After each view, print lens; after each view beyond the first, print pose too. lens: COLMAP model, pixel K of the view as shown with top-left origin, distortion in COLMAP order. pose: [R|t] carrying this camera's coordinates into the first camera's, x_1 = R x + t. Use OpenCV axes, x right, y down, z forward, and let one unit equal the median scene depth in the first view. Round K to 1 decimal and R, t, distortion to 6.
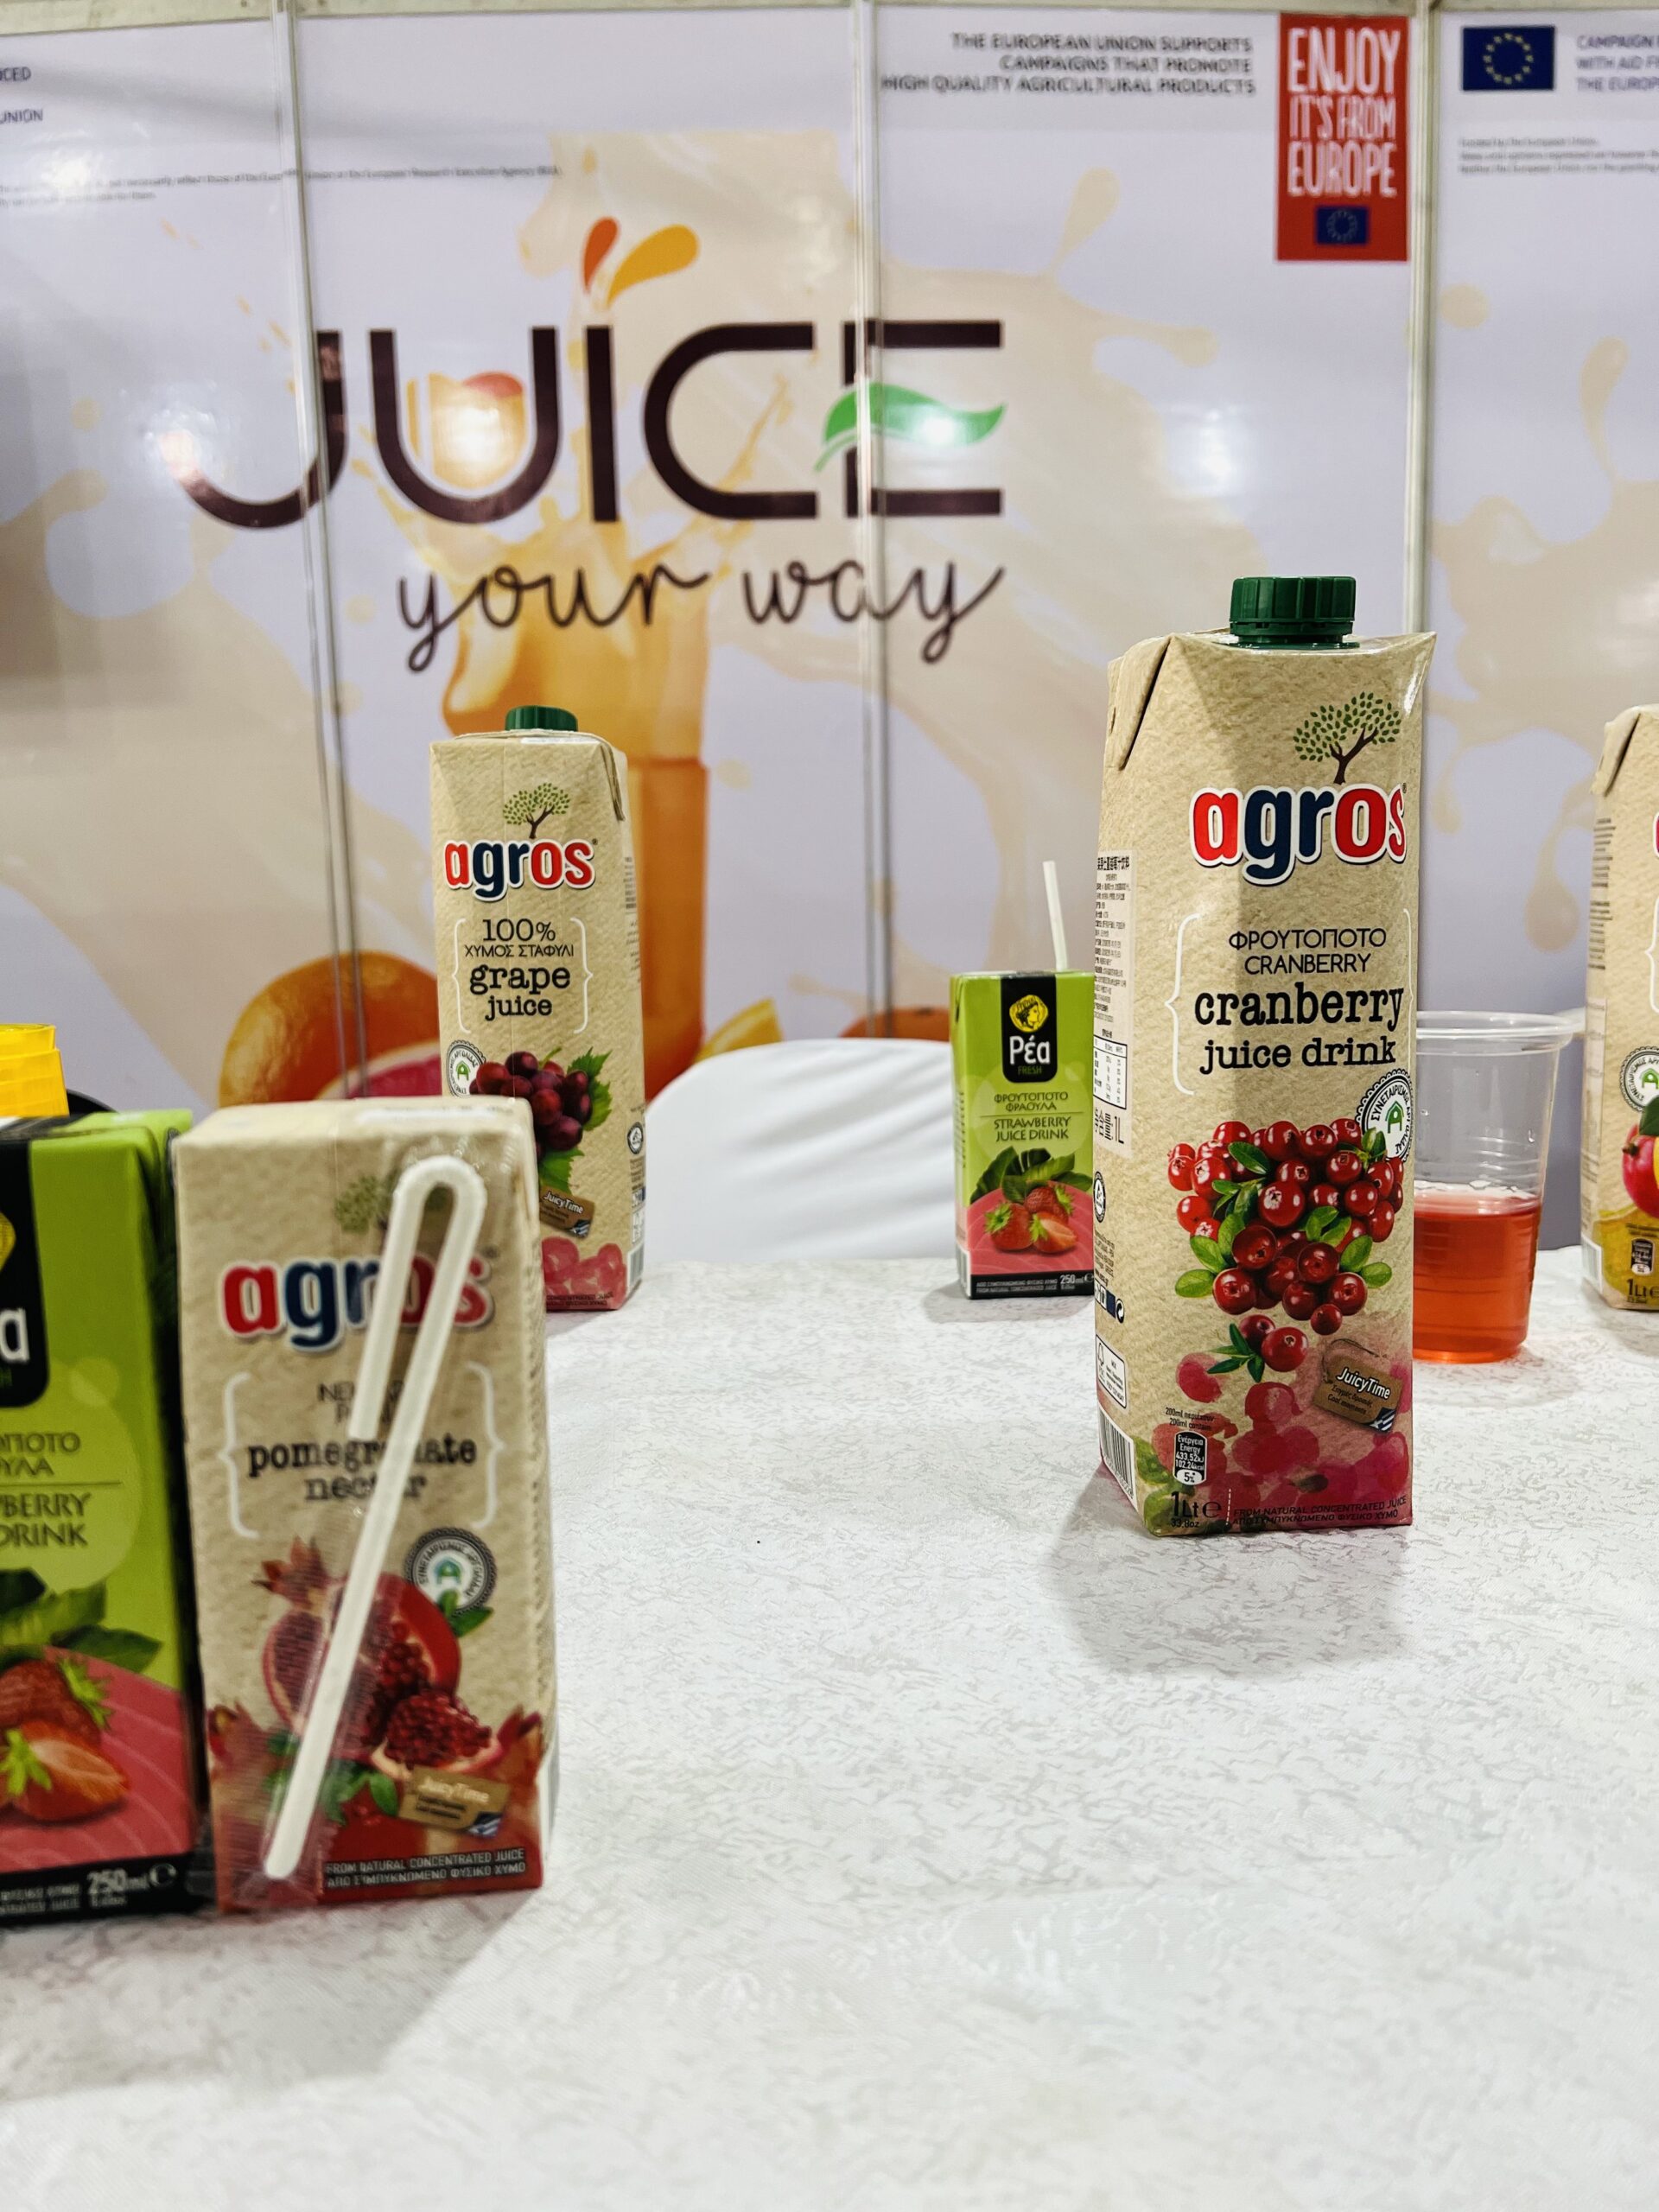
lens RADIAL K [[1672.9, 0, 820.2], [0, 1672.9, 1118.1], [0, 0, 1]] dist [0.001038, -0.013231]
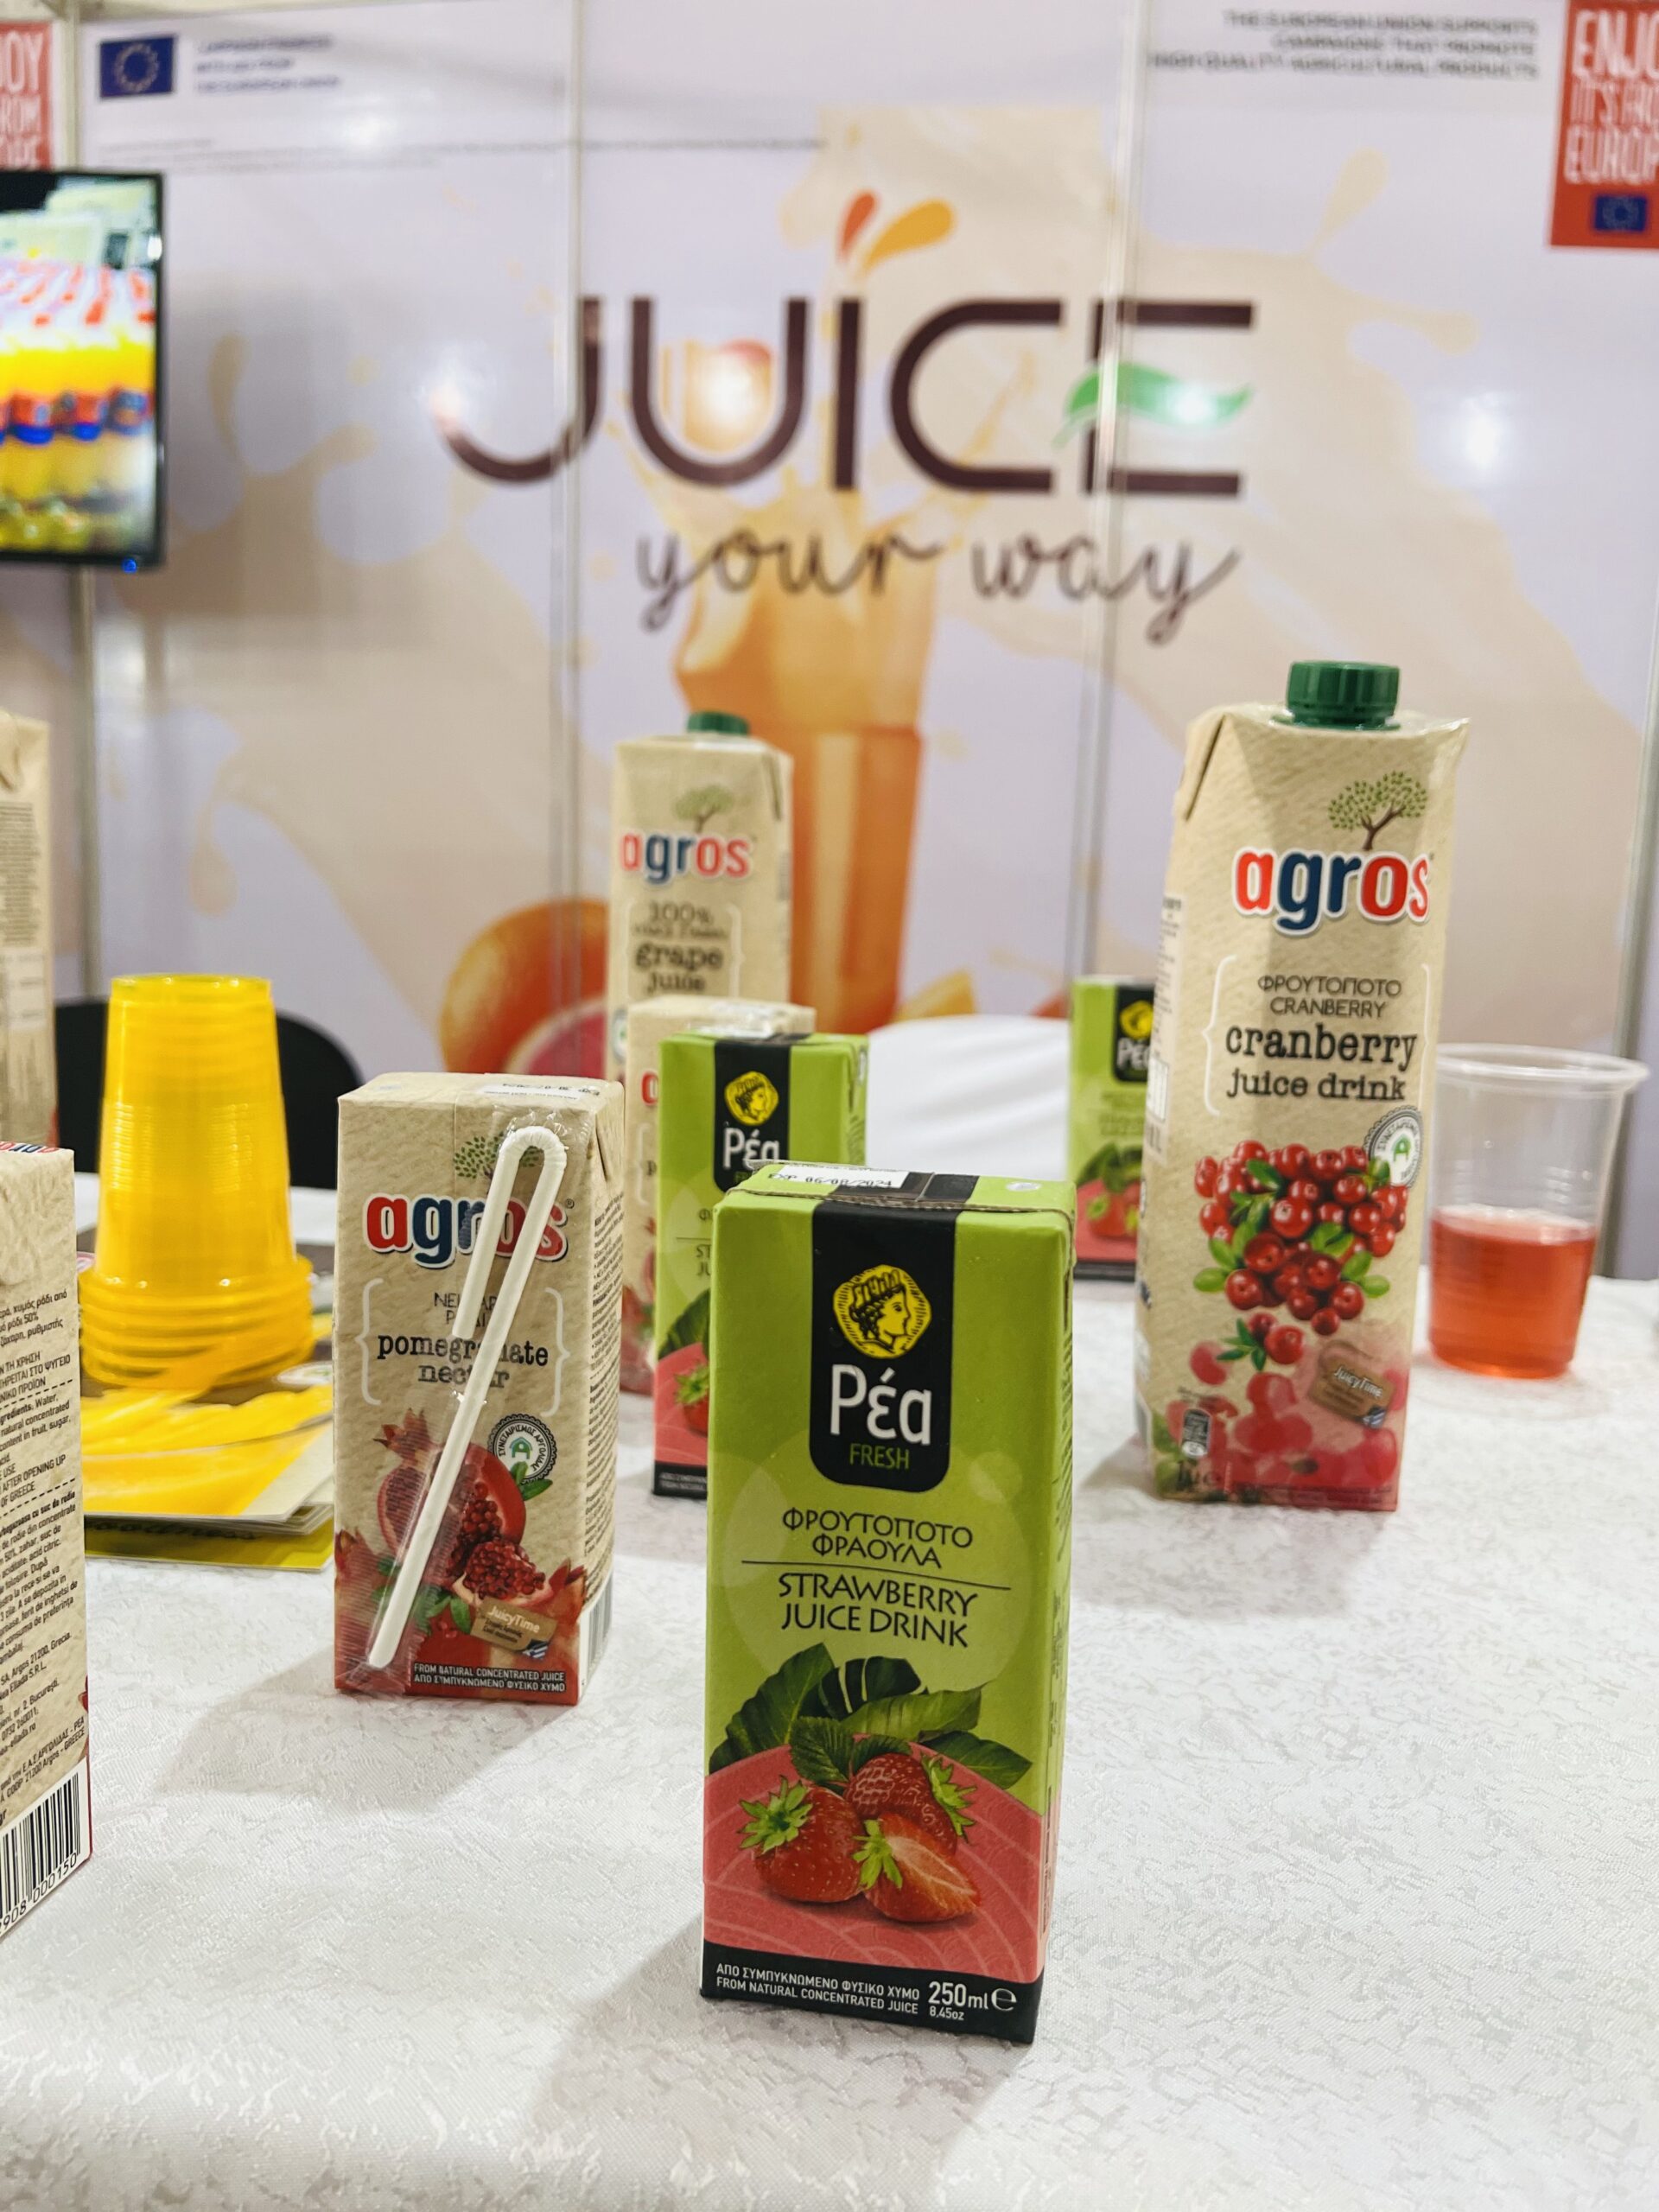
lens RADIAL K [[1672.5, 0, 829.5], [0, 1672.5, 1106.0], [0, 0, 1]] dist [0.009626, -0.034542]
pose [[0.990323, 0.078047, -0.114754, 0.090285], [-0.076345, 0.996897, 0.019158, -0.021443], [0.115893, -0.010212, 0.993209, -0.158629]]
